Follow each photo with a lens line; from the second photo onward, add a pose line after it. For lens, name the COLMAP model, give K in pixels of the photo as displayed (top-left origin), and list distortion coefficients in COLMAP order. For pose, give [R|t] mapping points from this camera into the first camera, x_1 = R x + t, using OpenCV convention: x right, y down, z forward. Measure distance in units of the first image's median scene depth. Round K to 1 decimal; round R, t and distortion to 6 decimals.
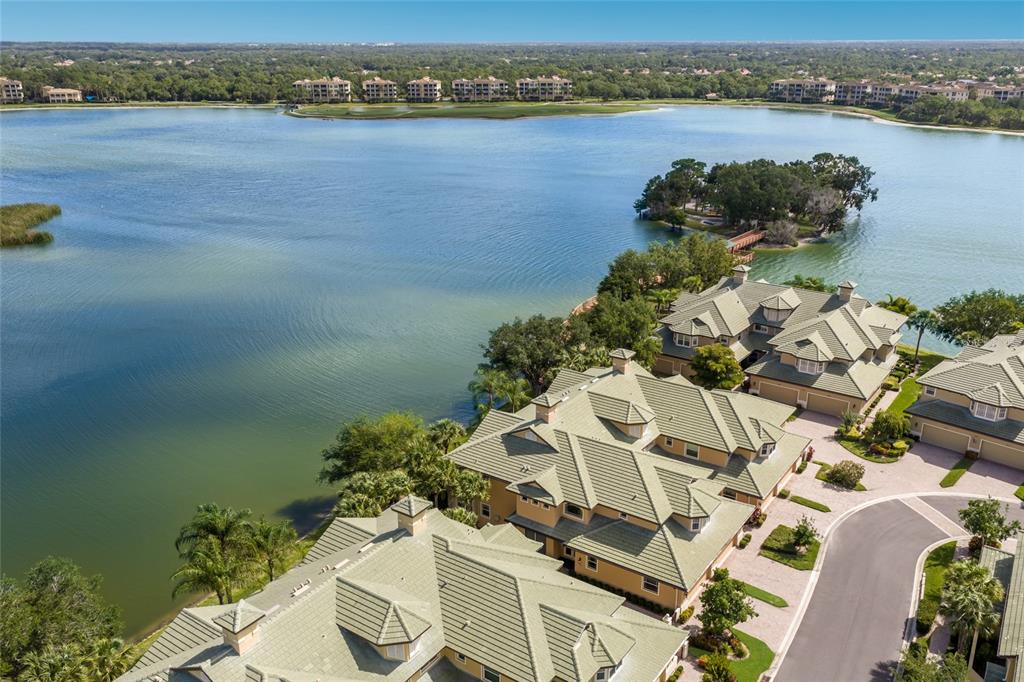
lens RADIAL K [[852.1, 0, 512.0], [0, 852.1, 341.0], [0, 0, 1]] dist [0.024979, -0.025521]
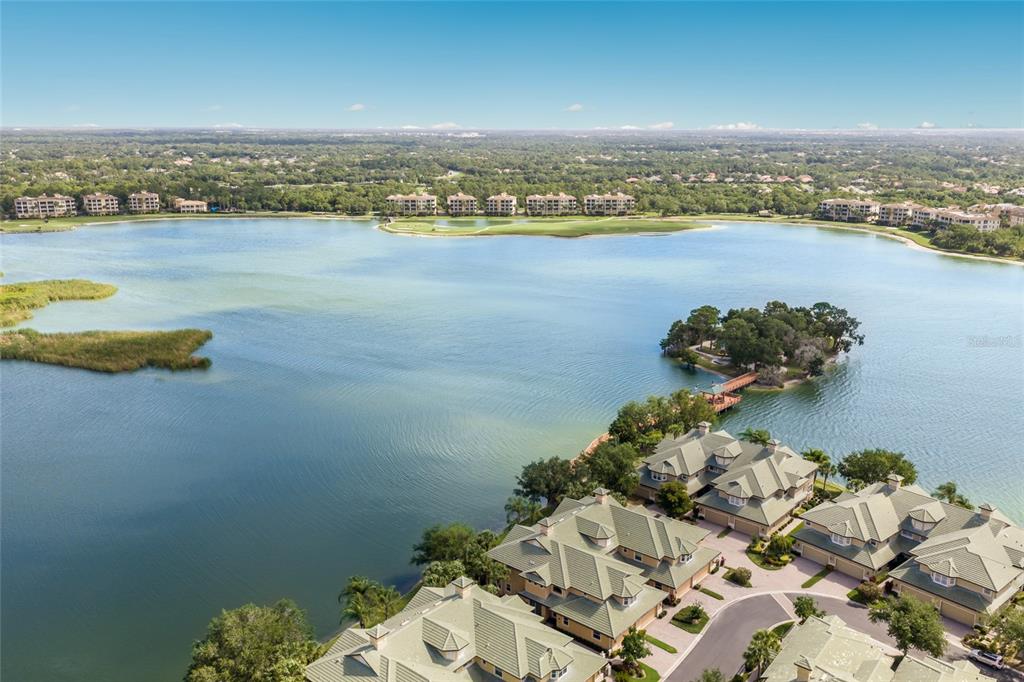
lens RADIAL K [[852.1, 0, 512.0], [0, 852.1, 341.0], [0, 0, 1]] dist [0.024979, -0.025521]
pose [[0.995742, 0.026980, -0.088144, 0.083970], [-0.034731, 0.995548, -0.087623, -0.103228], [0.085388, 0.090311, 0.992246, -0.535164]]
